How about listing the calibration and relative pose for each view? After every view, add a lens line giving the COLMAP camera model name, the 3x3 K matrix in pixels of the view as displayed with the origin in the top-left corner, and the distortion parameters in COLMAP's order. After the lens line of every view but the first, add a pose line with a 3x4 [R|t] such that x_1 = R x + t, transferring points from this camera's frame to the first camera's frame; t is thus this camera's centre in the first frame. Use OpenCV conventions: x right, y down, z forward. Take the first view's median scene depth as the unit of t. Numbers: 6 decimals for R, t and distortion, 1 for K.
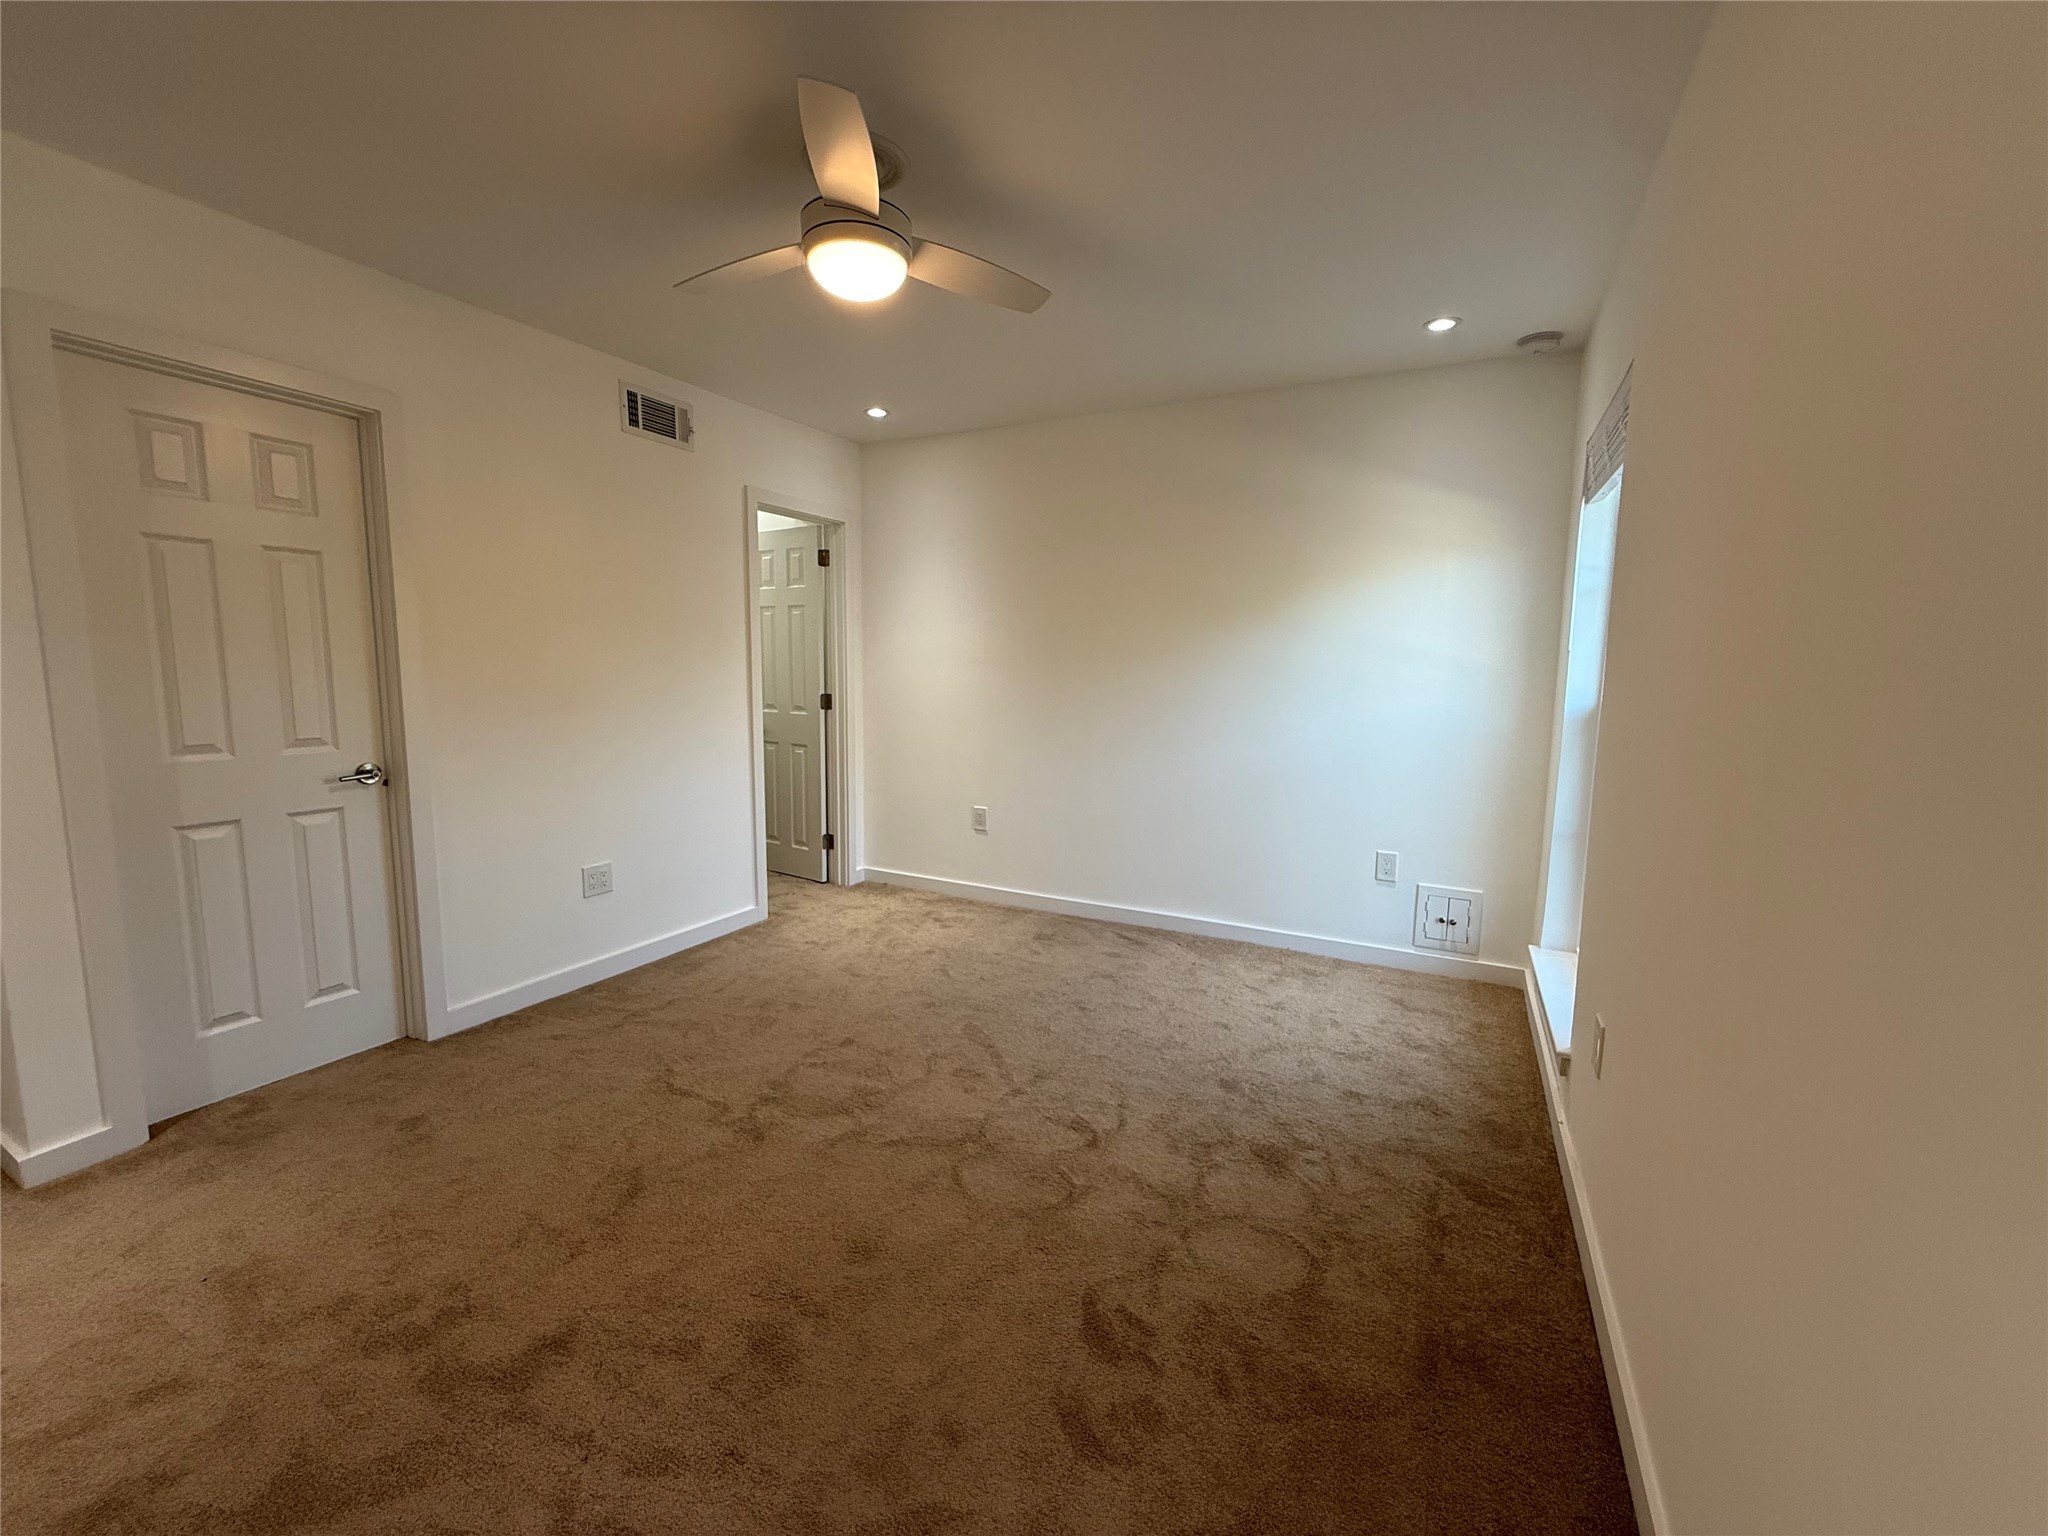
lens RADIAL K [[816.8, 0, 1028.6], [0, 816.8, 776.0], [0, 0, 1]] dist [-0.000365, 0.000019]
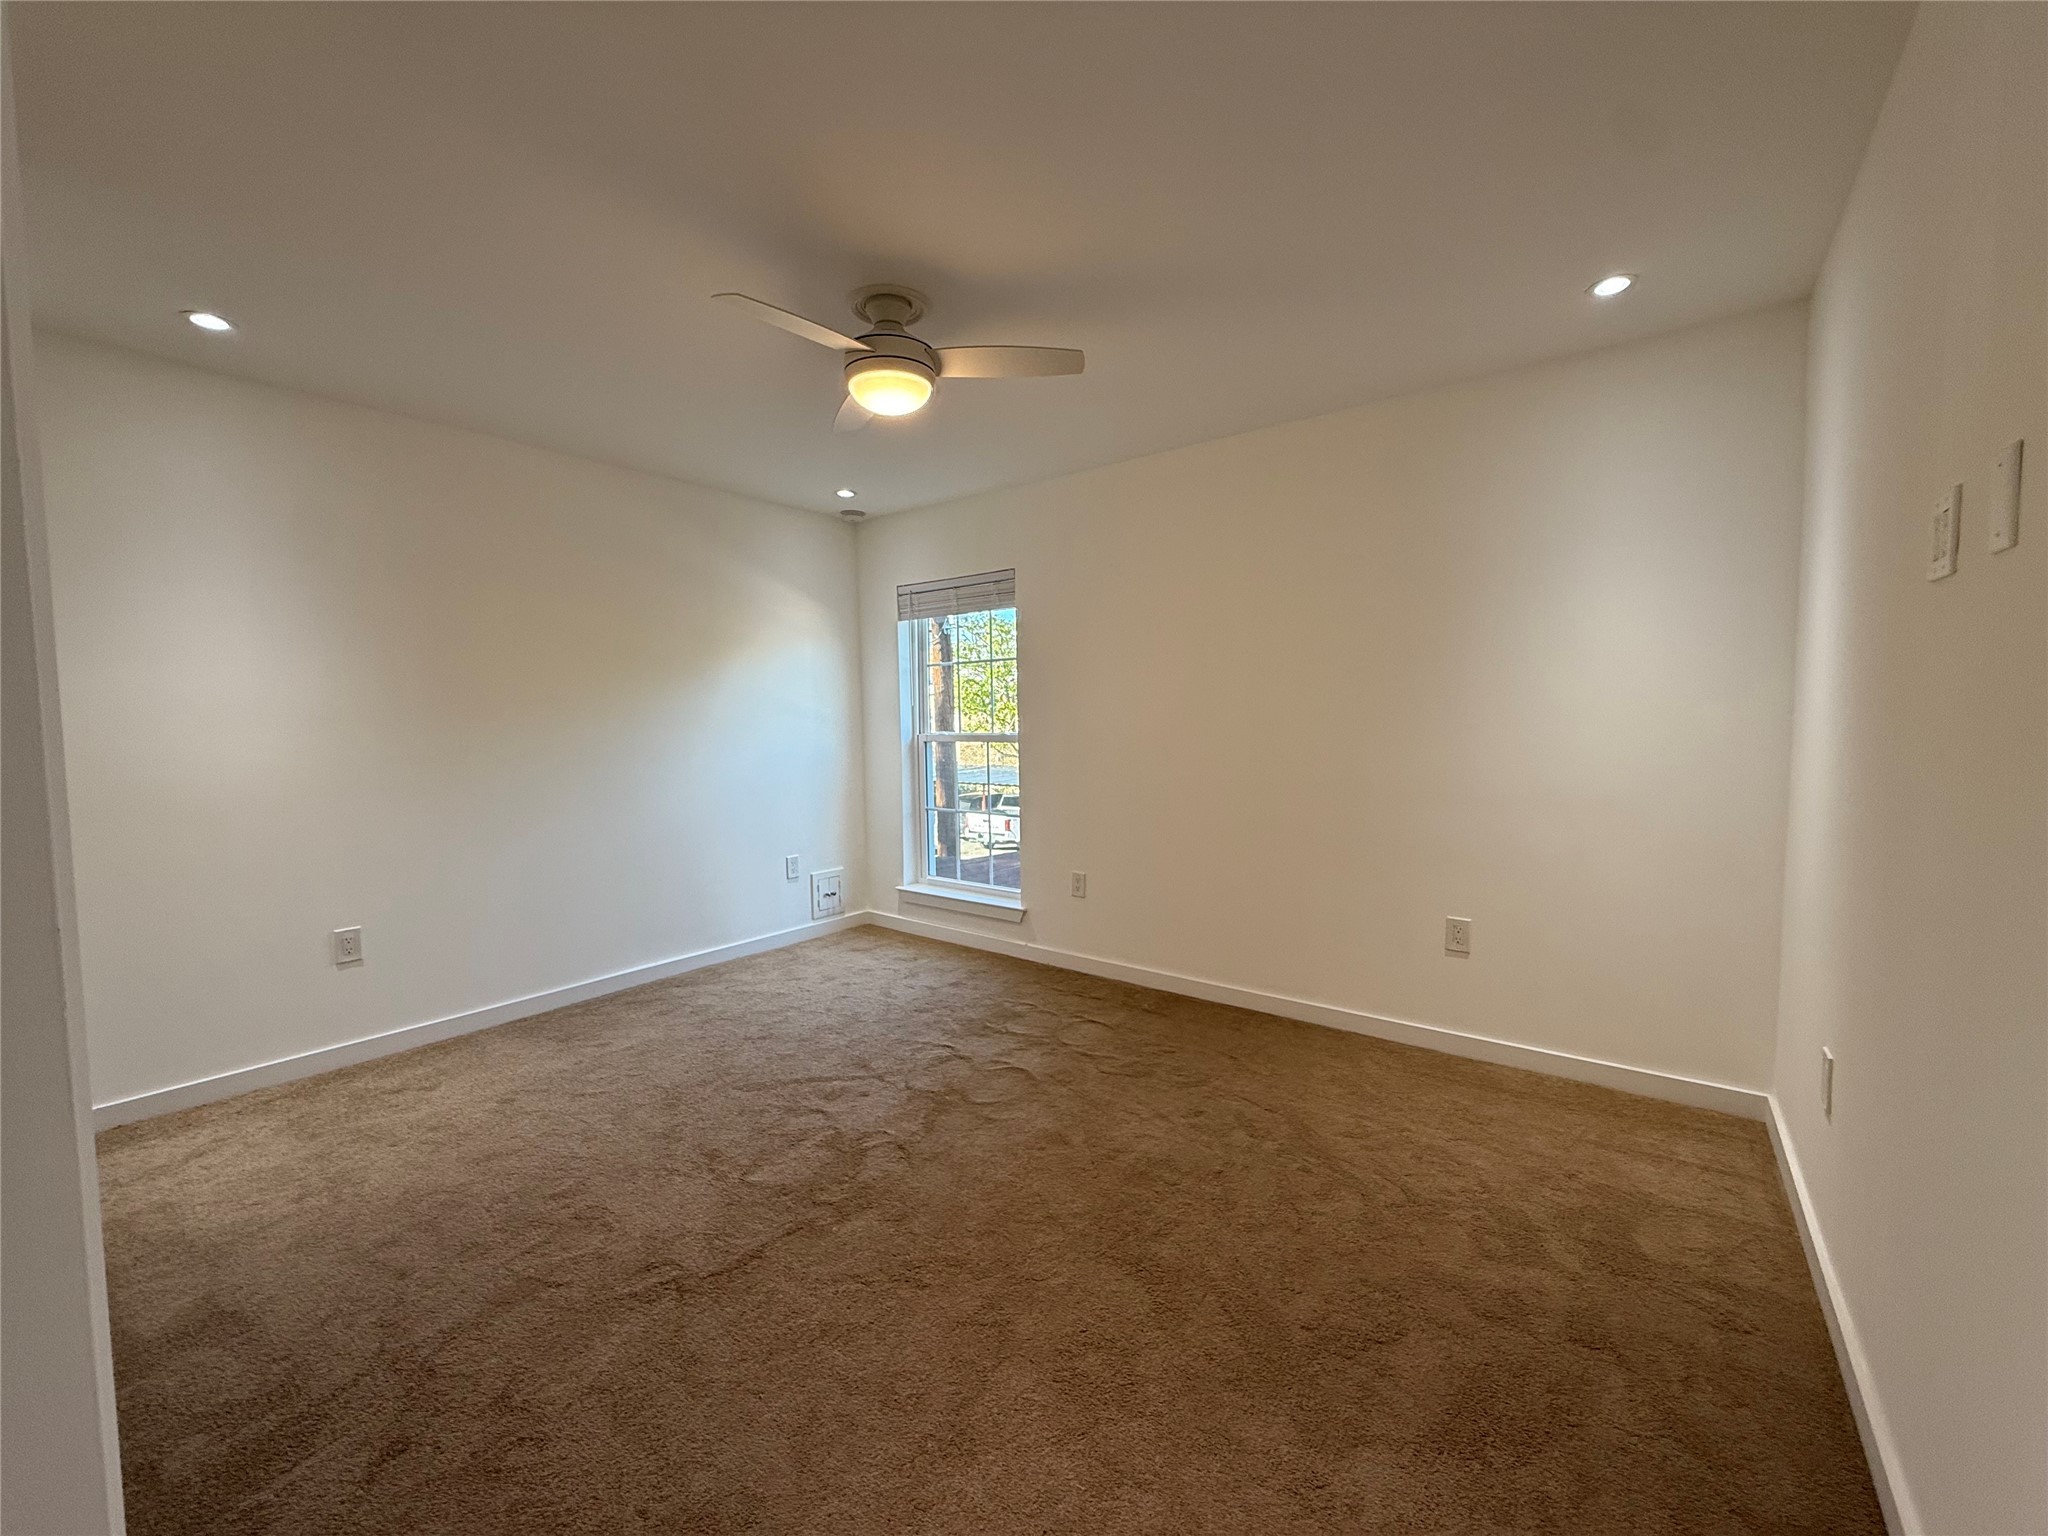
lens RADIAL K [[816.8, 0, 1017.3], [0, 816.8, 775.3], [0, 0, 1]] dist [-0.000365, 0.000019]
pose [[0.184865, -0.084927, 0.979088, -0.853723], [0.146422, 0.987520, 0.058012, -0.065662], [-0.971795, 0.132636, 0.194993, 0.401807]]
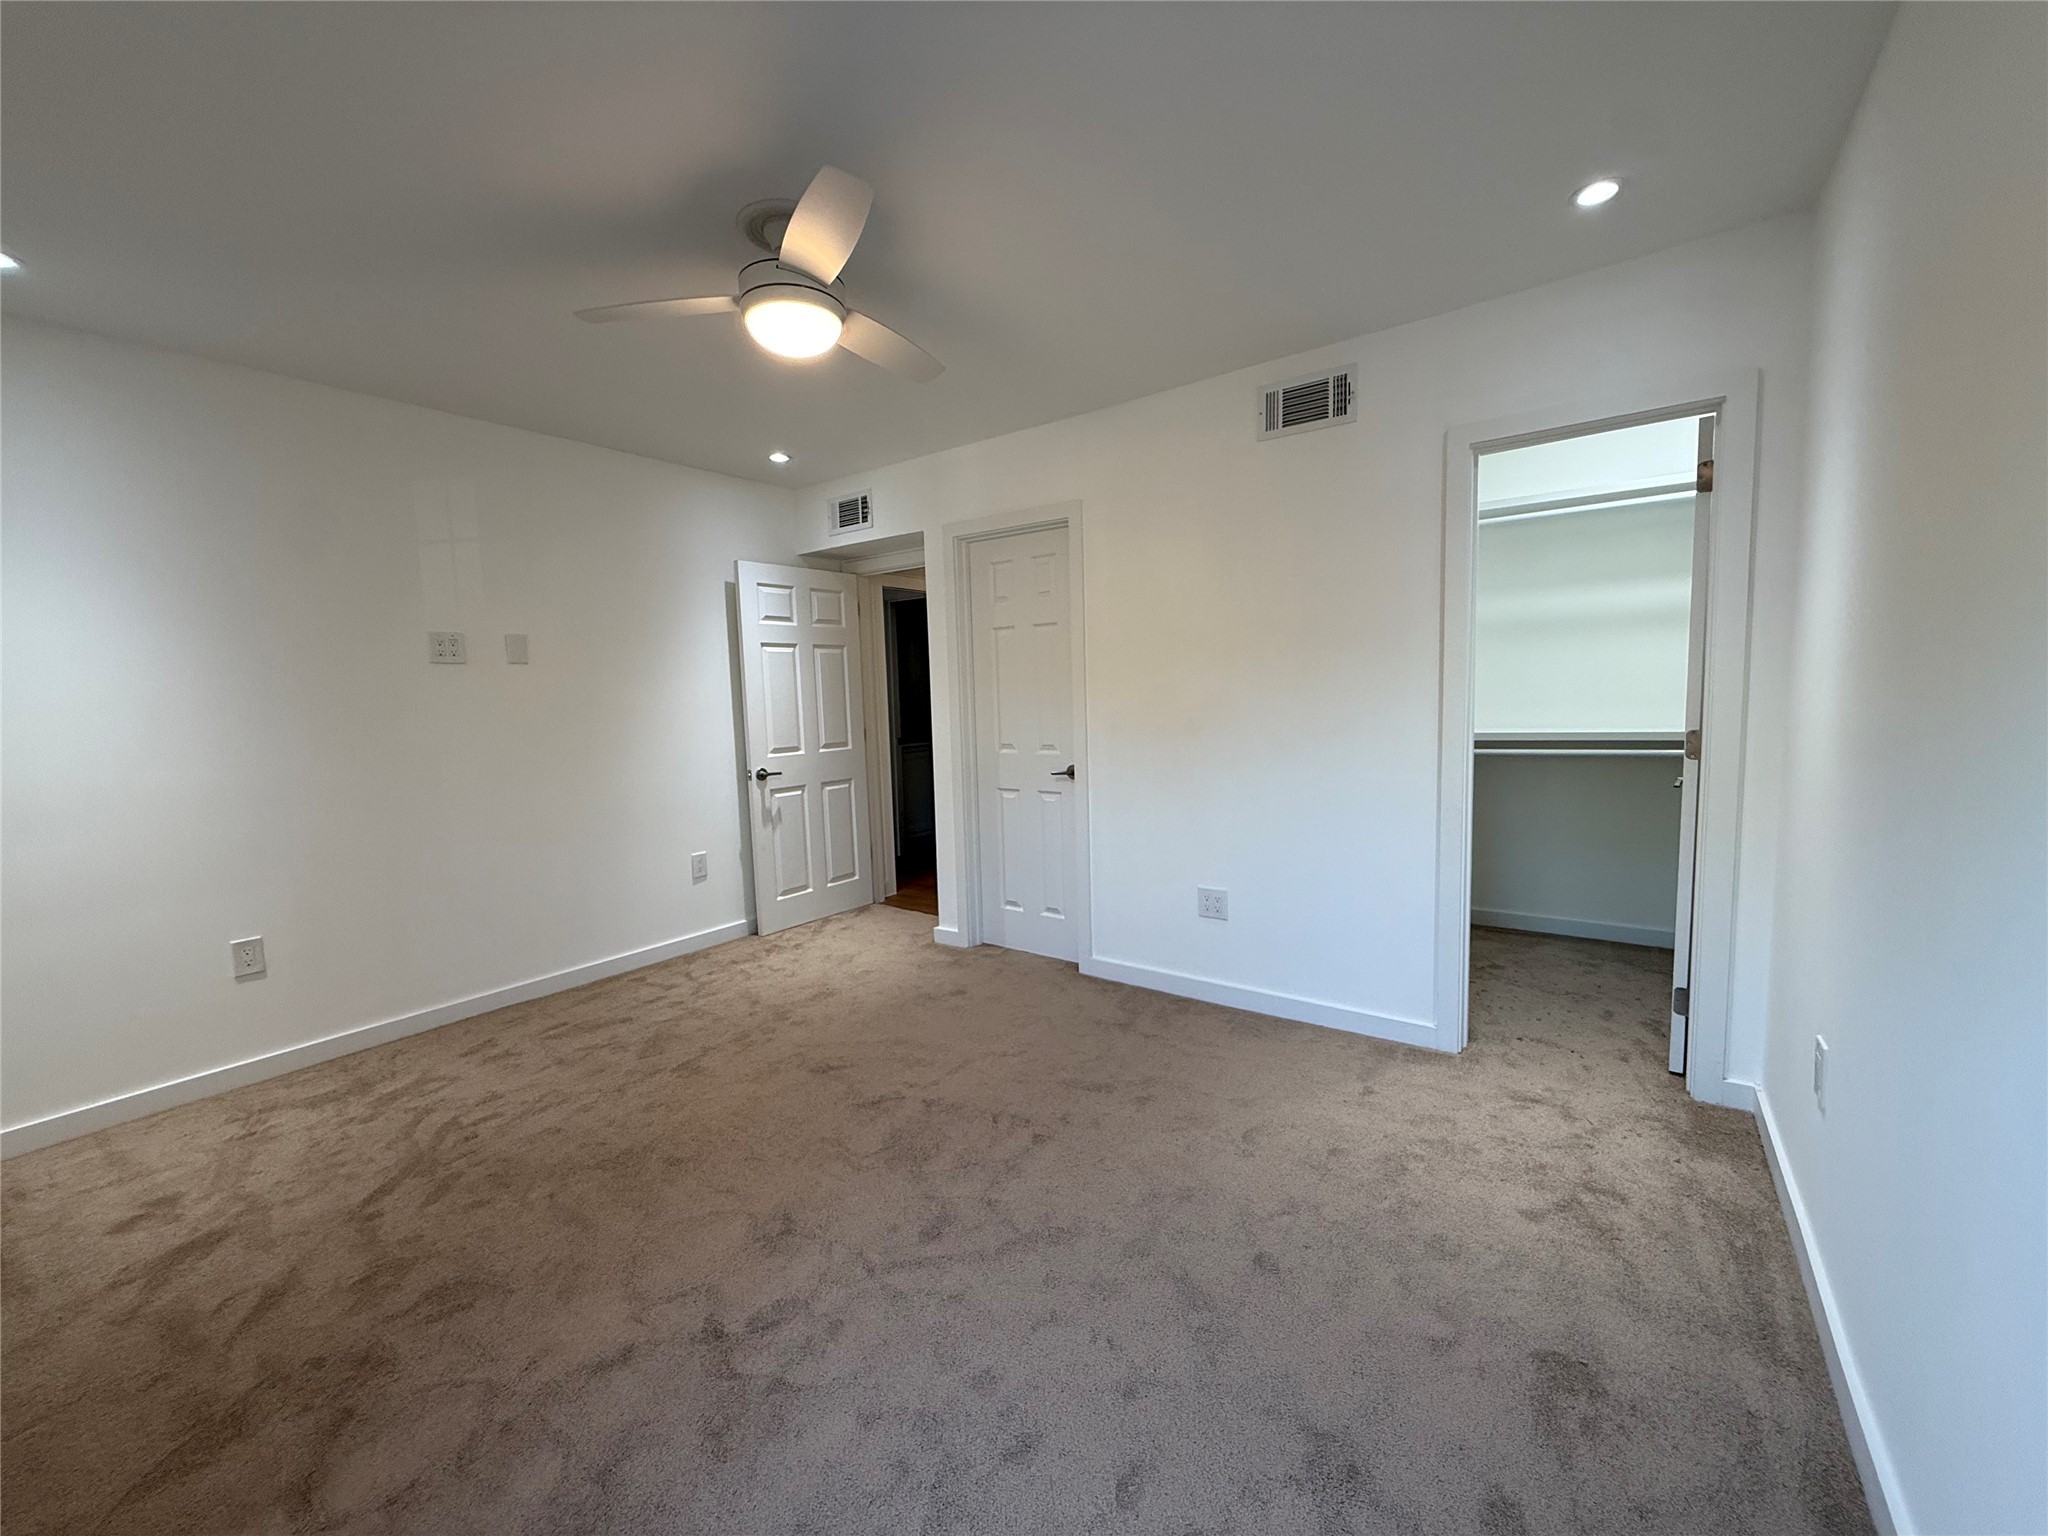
lens RADIAL K [[816.8, 0, 1029.9], [0, 816.8, 780.5], [0, 0, 1]] dist [-0.000365, 0.000019]
pose [[-0.163398, 0.092591, -0.982206, 0.497836], [-0.111509, 0.987473, 0.111638, -0.112999], [0.980238, 0.127766, -0.151027, 0.928232]]
